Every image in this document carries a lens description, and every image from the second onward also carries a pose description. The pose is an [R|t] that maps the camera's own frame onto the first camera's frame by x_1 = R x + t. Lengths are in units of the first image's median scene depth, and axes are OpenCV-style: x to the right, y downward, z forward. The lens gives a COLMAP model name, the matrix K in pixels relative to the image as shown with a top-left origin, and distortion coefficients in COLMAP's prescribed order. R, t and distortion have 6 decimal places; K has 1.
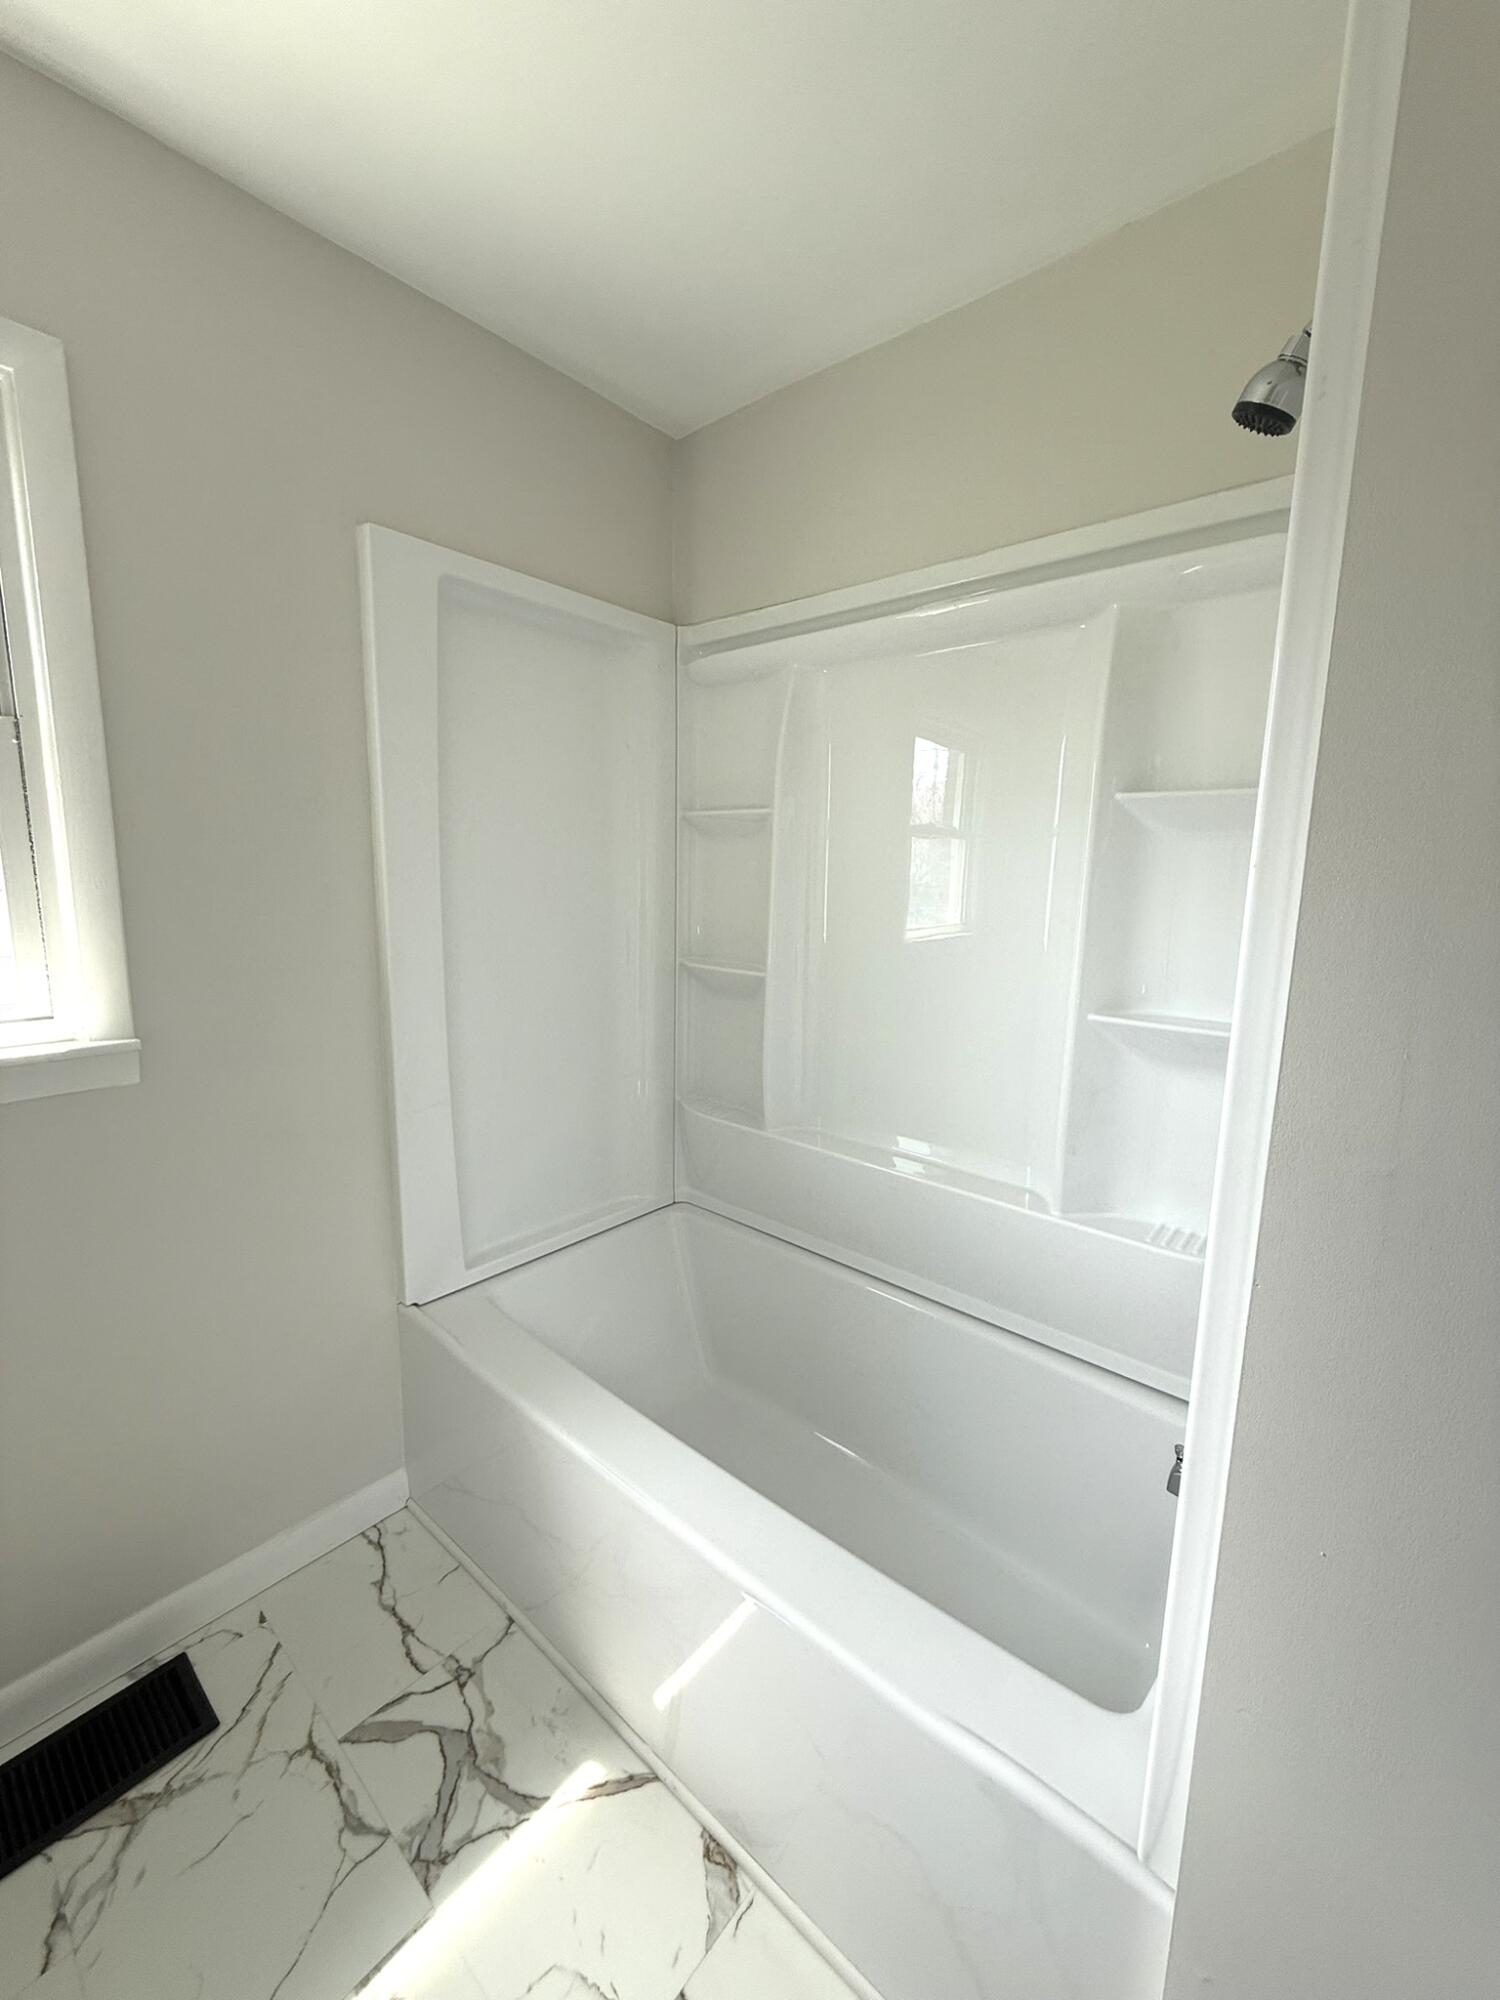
lens RADIAL K [[803.5, 0, 751.5], [0, 803.5, 990.4], [0, 0, 1]] dist [0.001947, 0.000166]
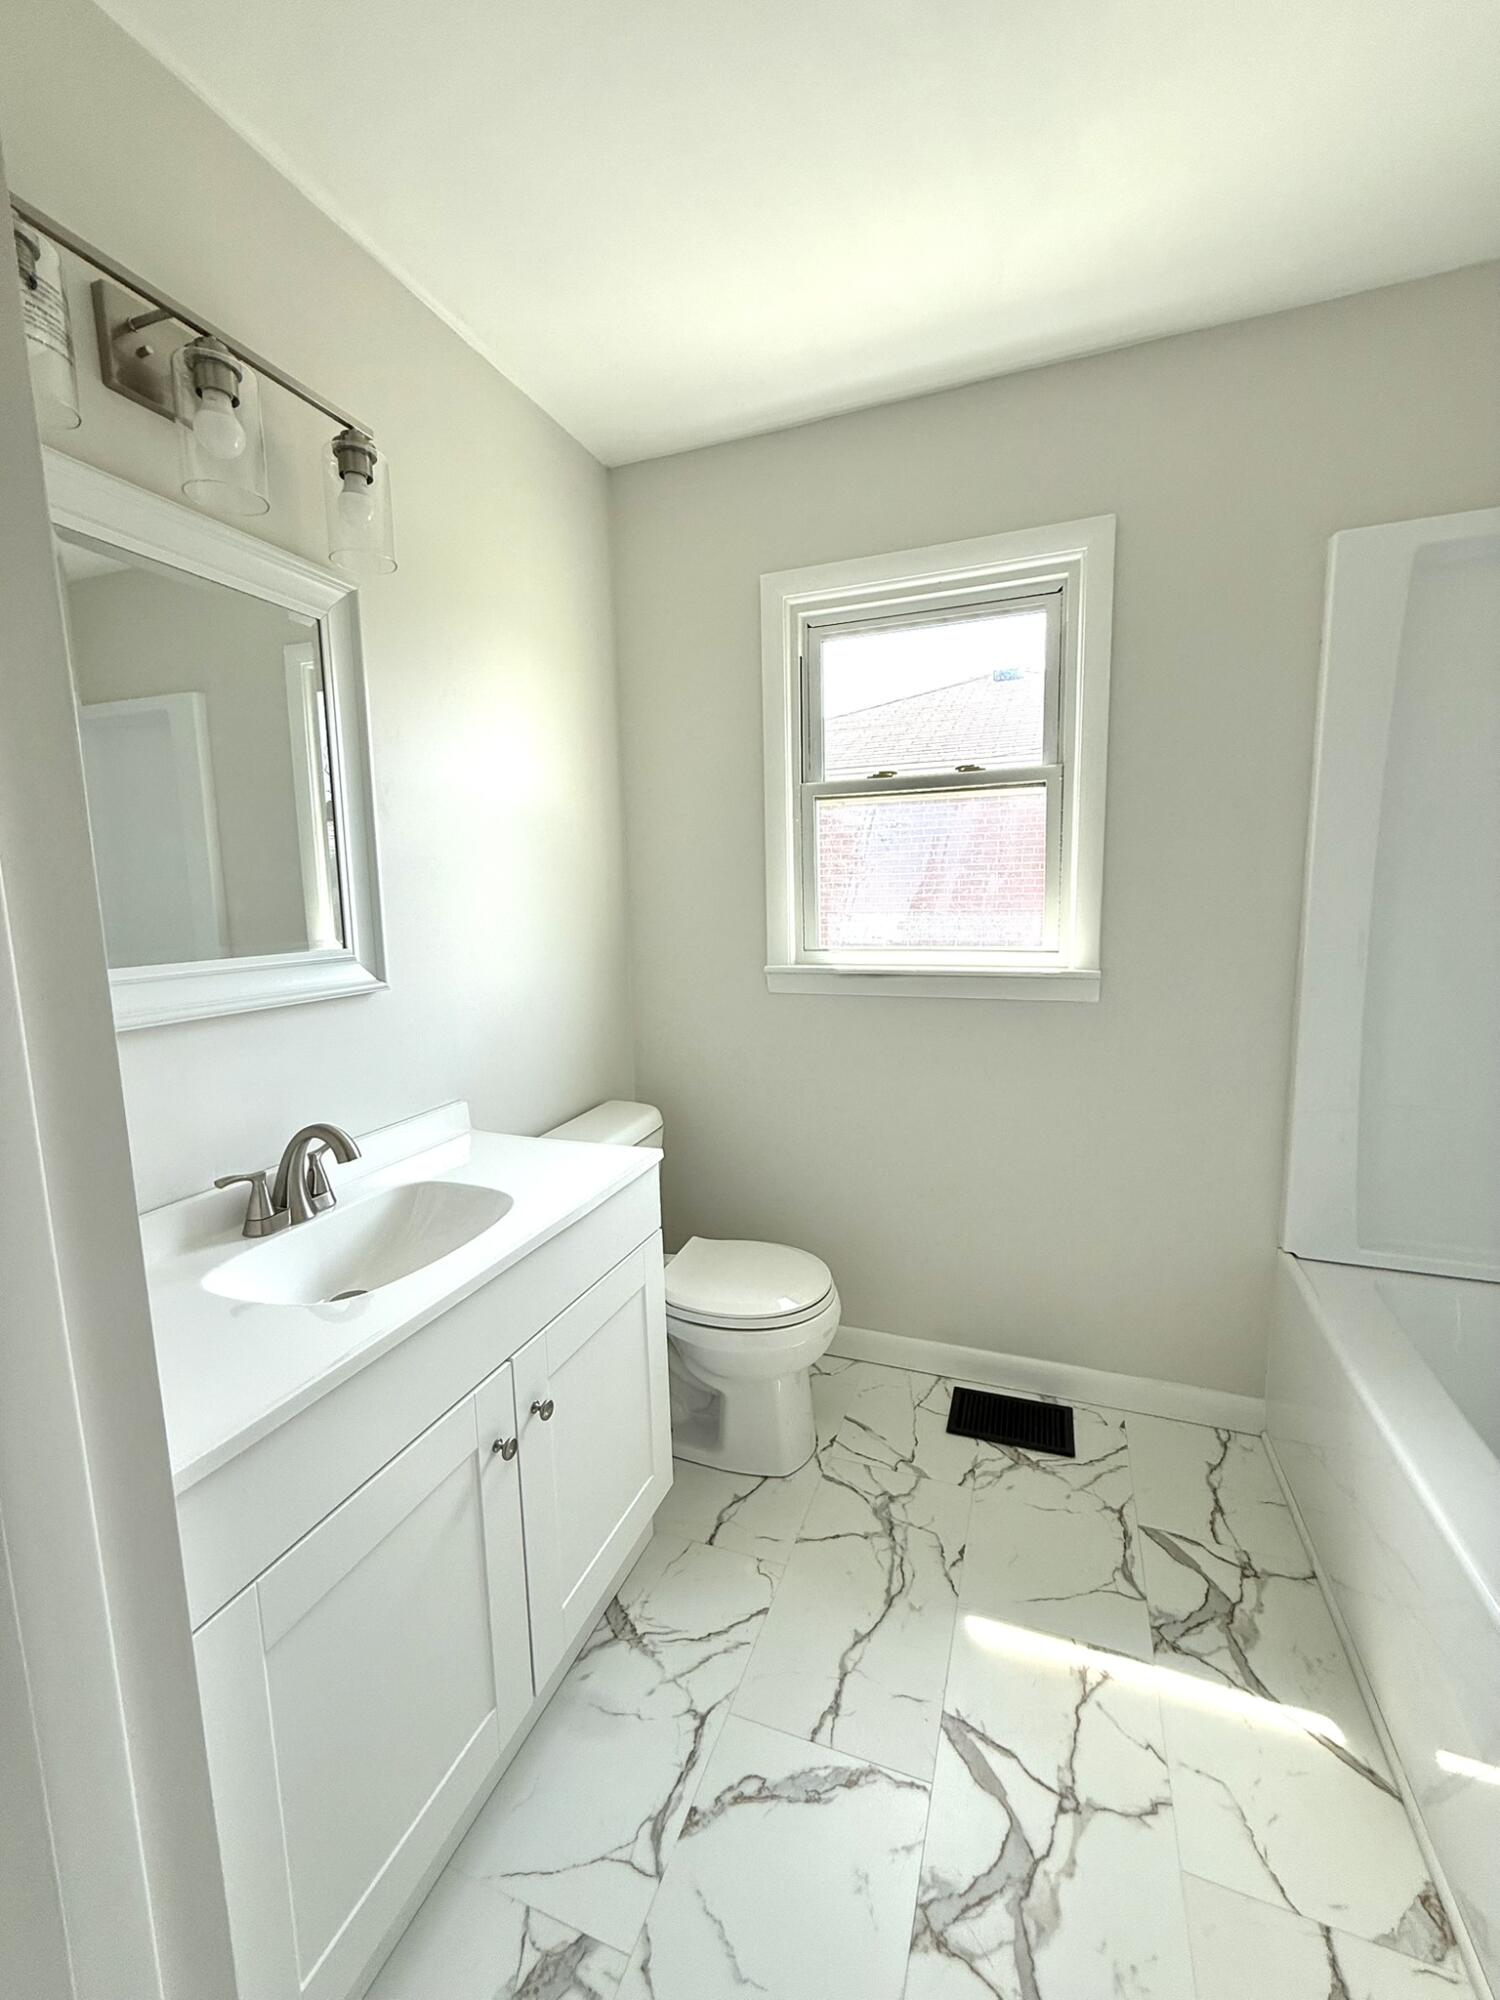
lens RADIAL K [[803.5, 0, 755.1], [0, 803.5, 998.1], [0, 0, 1]] dist [0.001947, 0.000166]
pose [[0.349307, 0.100483, -0.931605, 0.384935], [-0.118928, 0.990947, 0.062291, 0.093701], [0.929430, 0.089035, 0.358095, -0.100663]]
